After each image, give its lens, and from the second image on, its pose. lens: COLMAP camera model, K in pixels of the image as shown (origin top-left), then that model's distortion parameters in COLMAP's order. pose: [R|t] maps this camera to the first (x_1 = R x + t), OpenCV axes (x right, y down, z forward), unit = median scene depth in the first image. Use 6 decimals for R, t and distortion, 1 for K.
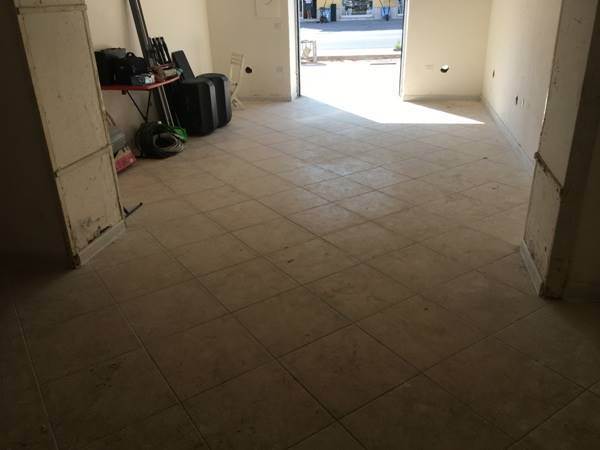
lens RADIAL K [[515.3, 0, 292.7], [0, 515.3, 222.6], [0, 0, 1]] dist [0.090837, -0.113464]
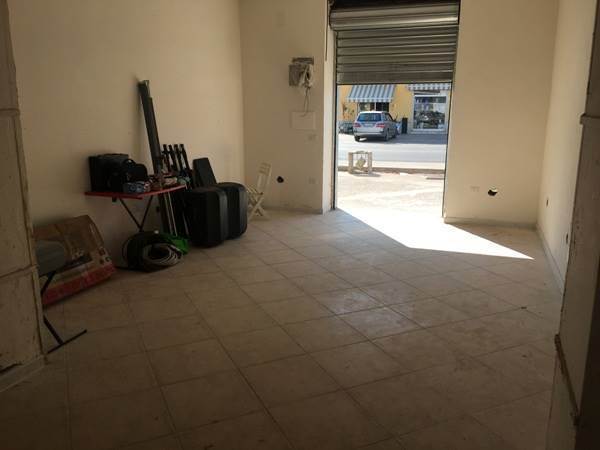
lens RADIAL K [[515.3, 0, 292.7], [0, 515.3, 222.6], [0, 0, 1]] dist [0.090837, -0.113464]
pose [[0.987294, 0.067583, -0.143818, 0.119371], [-0.093701, 0.978562, -0.183400, -0.066962], [0.128341, 0.194546, 0.972461, 0.143772]]
